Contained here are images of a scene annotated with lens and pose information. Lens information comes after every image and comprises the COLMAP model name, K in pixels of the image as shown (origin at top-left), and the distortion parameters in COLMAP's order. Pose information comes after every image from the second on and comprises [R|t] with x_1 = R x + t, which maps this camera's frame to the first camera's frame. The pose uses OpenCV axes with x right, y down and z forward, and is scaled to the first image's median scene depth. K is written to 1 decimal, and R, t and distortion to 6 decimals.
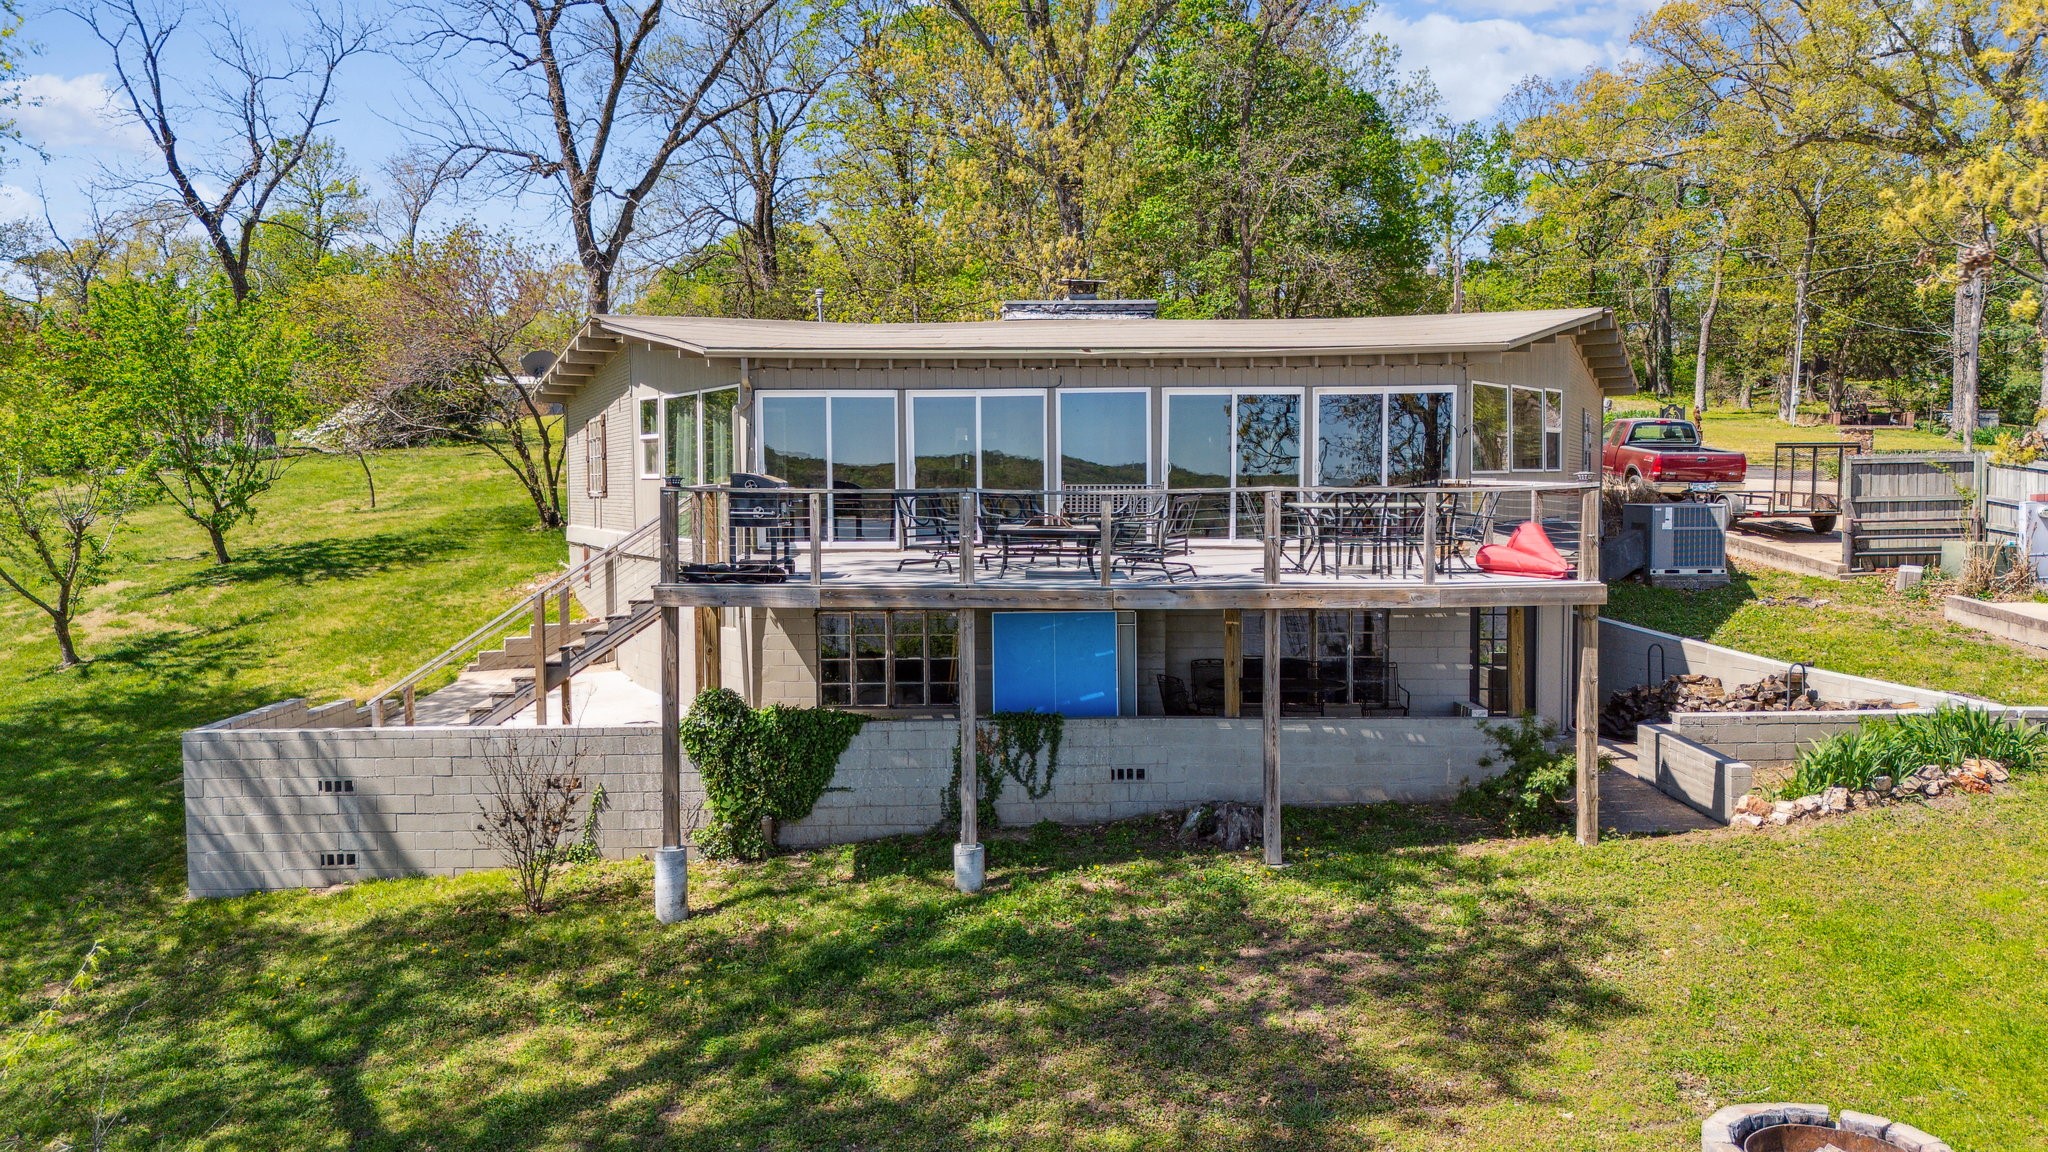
lens RADIAL K [[1488.5, 0, 1018.5], [0, 1488.5, 573.1], [0, 0, 1]] dist [0.086772, -0.092721]
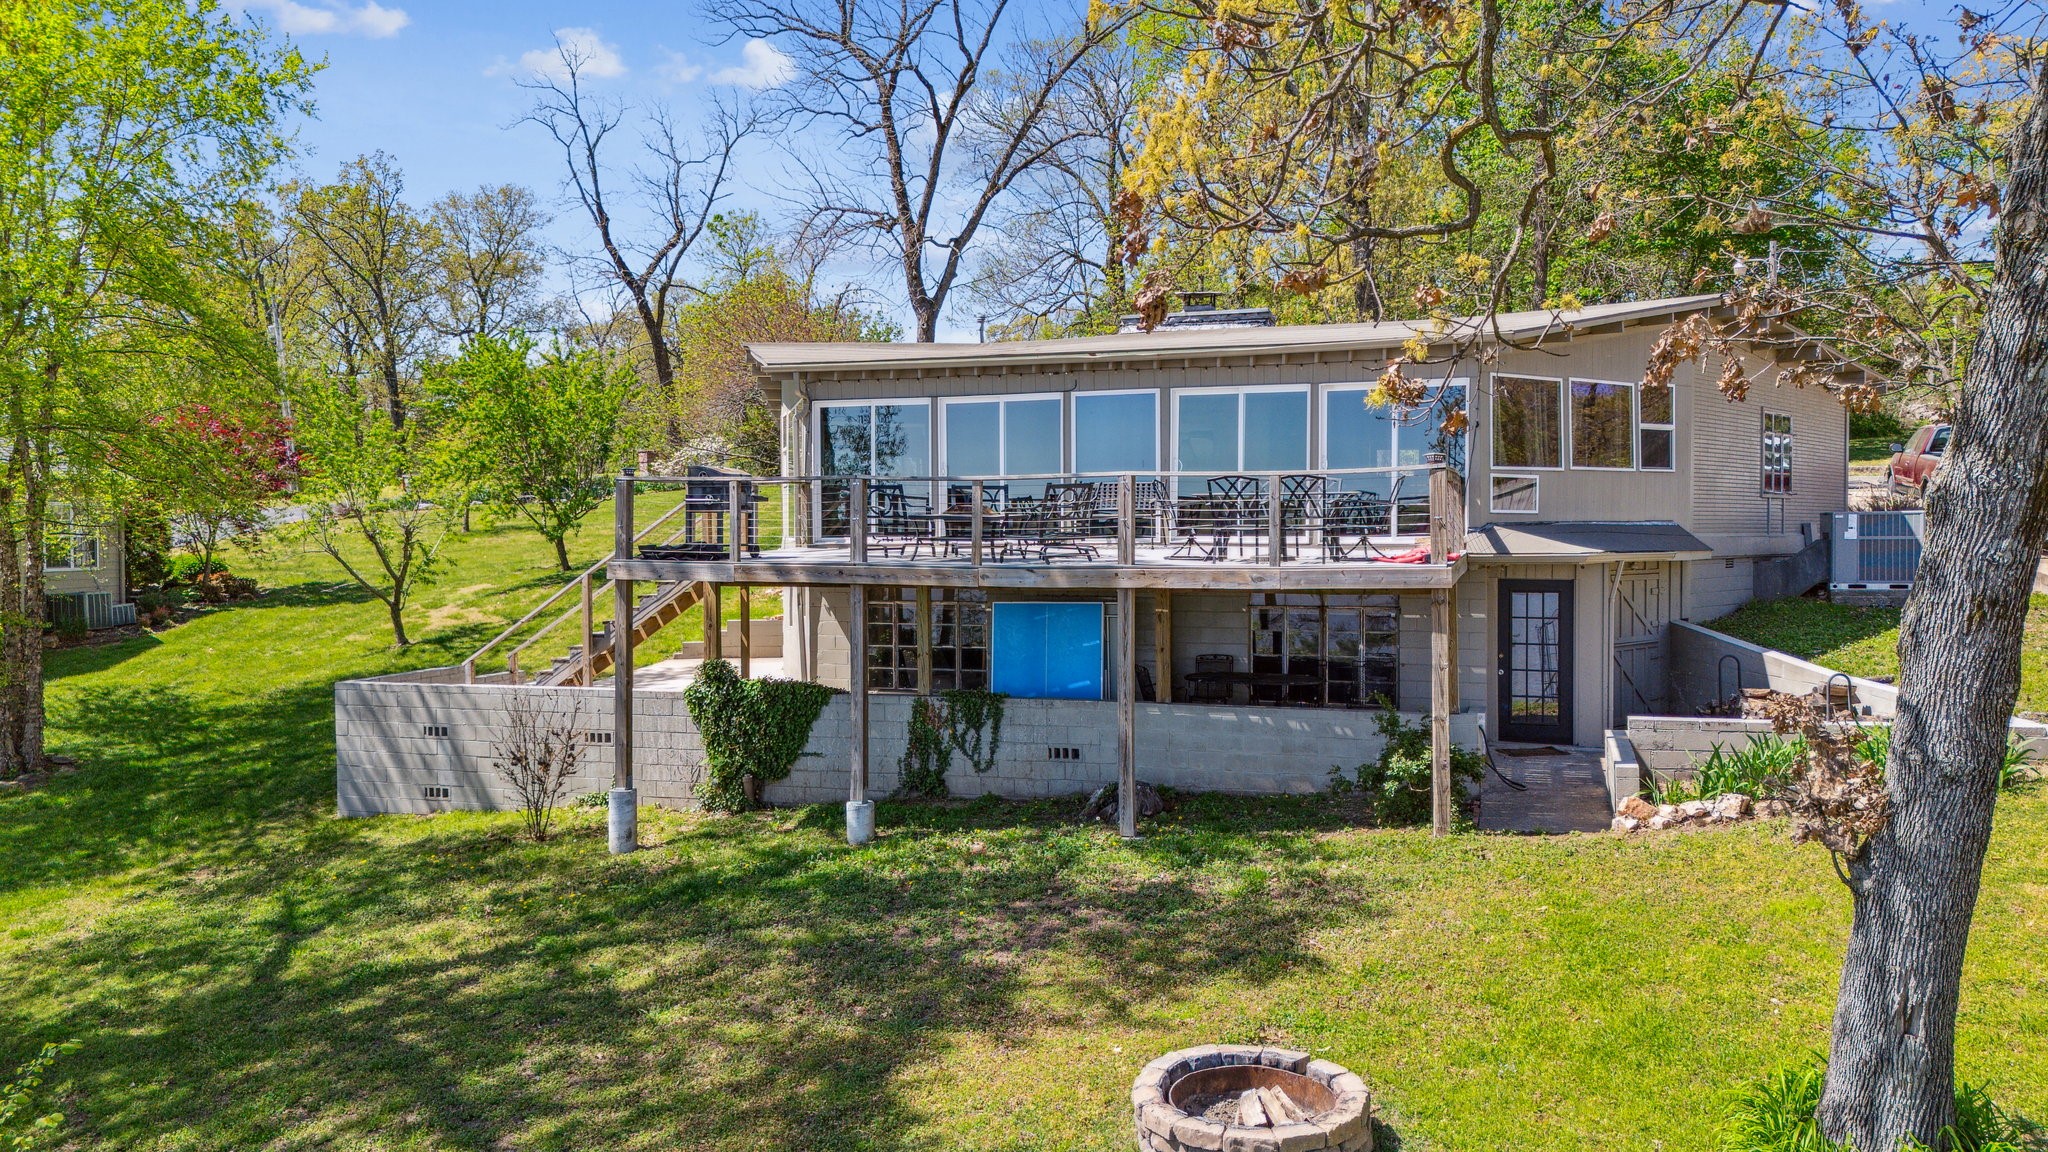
lens RADIAL K [[1488.5, 0, 1018.5], [0, 1488.5, 573.1], [0, 0, 1]] dist [0.086772, -0.092721]
pose [[0.950373, 0.011161, -0.310913, 0.366428], [-0.019680, 0.999512, -0.024275, 0.034436], [0.310490, 0.029189, 0.950128, -0.006446]]
